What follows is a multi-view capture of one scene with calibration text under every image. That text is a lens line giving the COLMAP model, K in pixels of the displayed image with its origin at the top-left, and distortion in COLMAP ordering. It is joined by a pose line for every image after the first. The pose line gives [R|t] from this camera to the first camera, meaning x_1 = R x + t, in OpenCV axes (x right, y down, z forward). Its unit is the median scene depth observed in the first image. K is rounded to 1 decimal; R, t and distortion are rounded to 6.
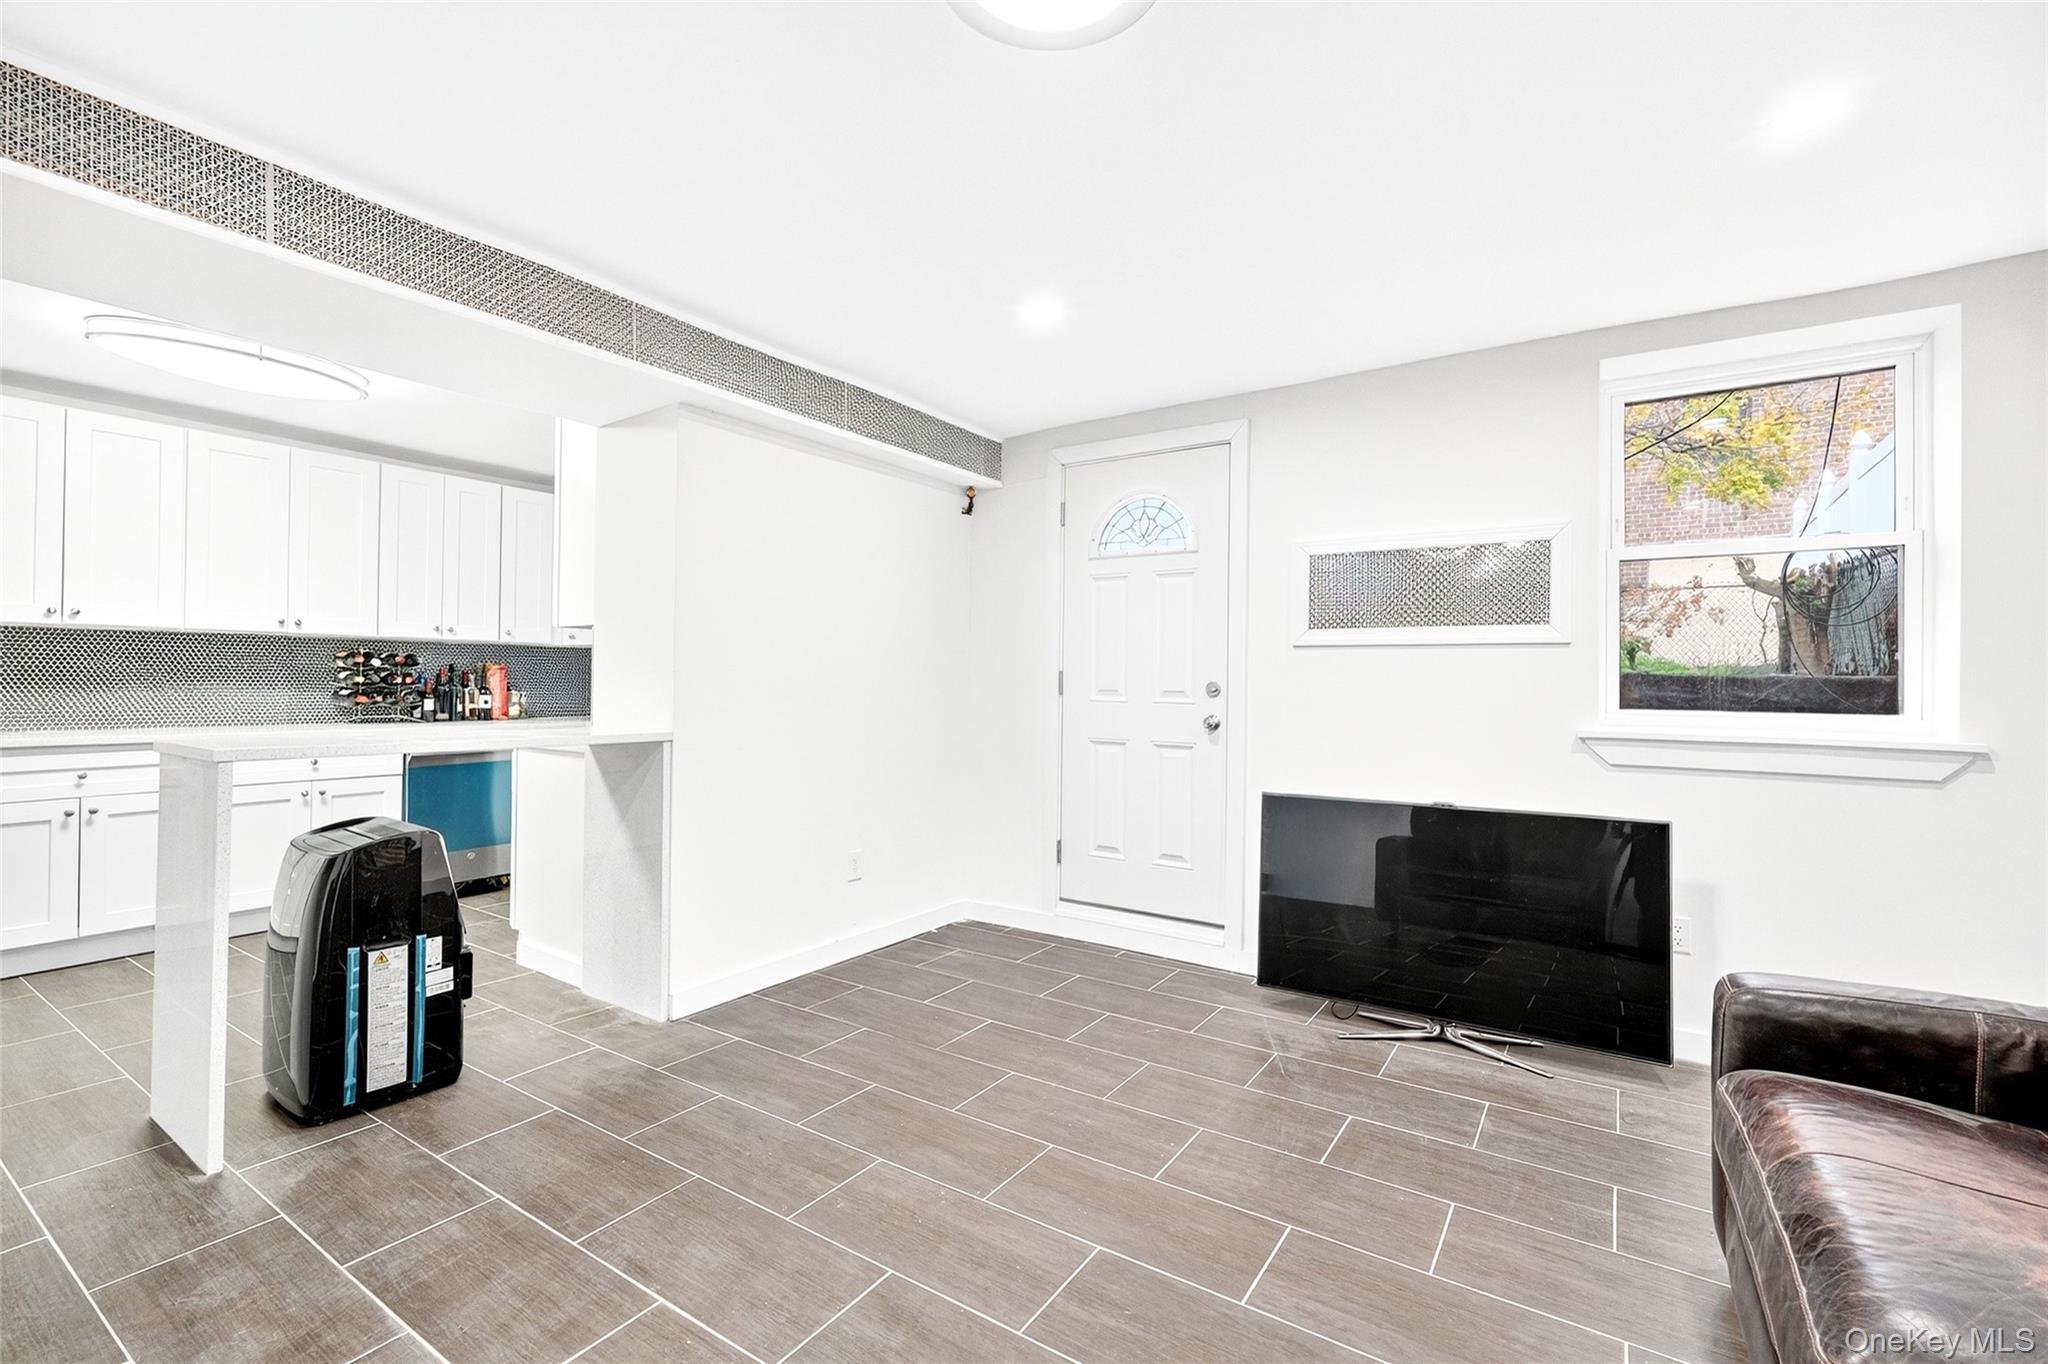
lens RADIAL K [[898.0, 0, 1029.0], [0, 898.0, 674.5], [0, 0, 1]] dist [-0.005297, 0.000972]
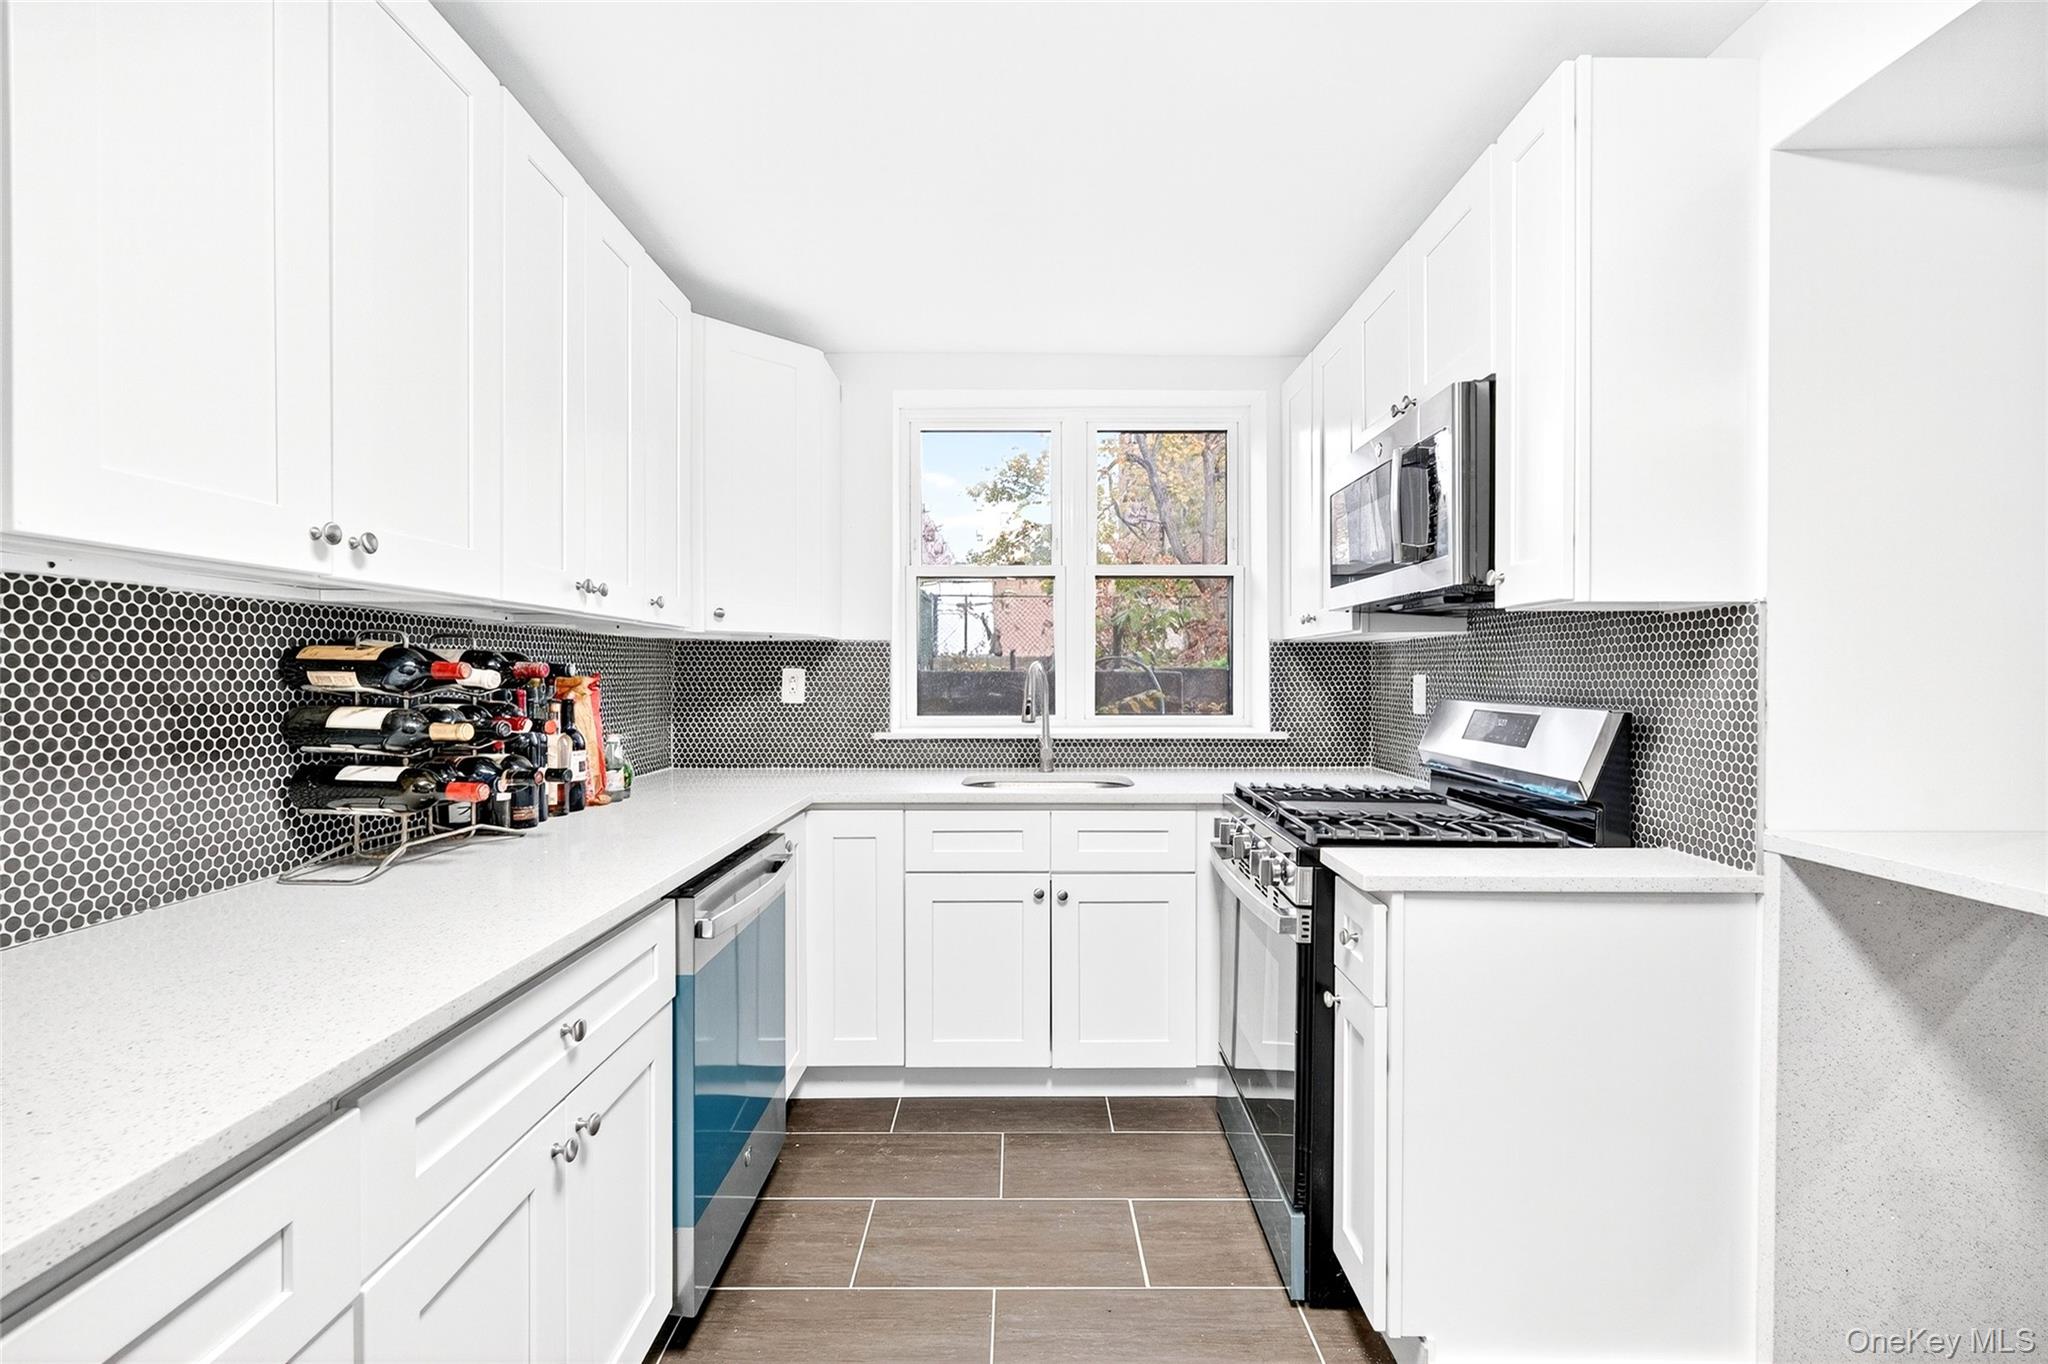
lens RADIAL K [[898.0, 0, 1031.6], [0, 898.0, 682.5], [0, 0, 1]] dist [-0.005297, 0.000972]
pose [[0.829073, -0.015162, 0.558935, -0.936902], [0.002837, 0.999733, 0.022911, -0.024000], [-0.559134, -0.017409, 0.828895, 0.759397]]
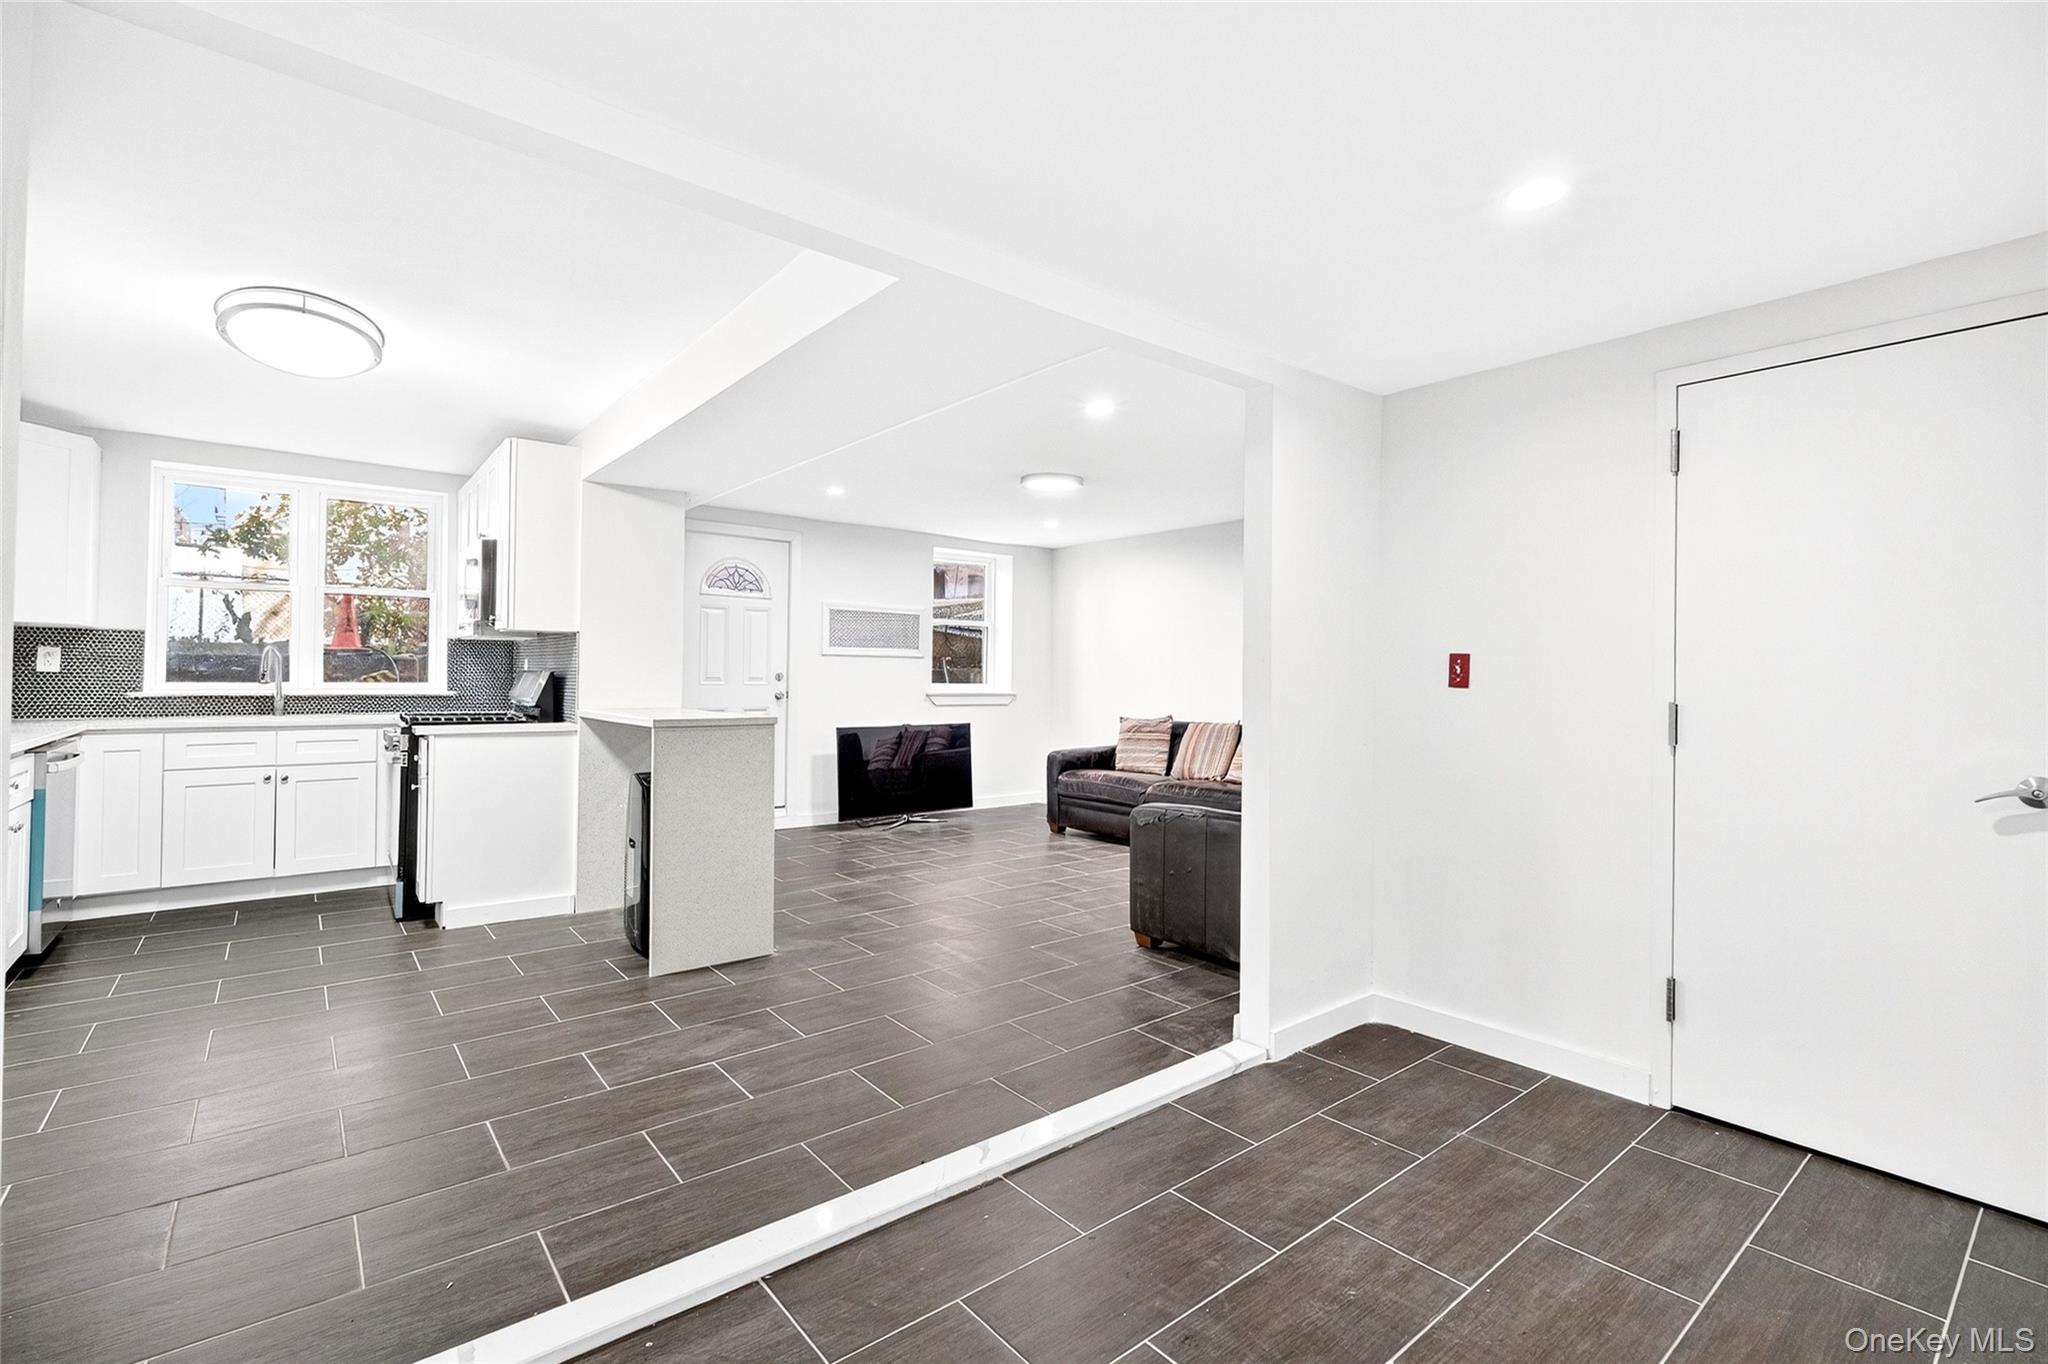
lens RADIAL K [[898.0, 0, 1016.1], [0, 898.0, 663.1], [0, 0, 1]] dist [-0.005297, 0.000972]
pose [[0.301771, 0.004865, 0.953368, -1.395453], [-0.016940, 0.999856, 0.000260, -0.019293], [-0.953230, -0.016229, 0.301810, 0.001556]]
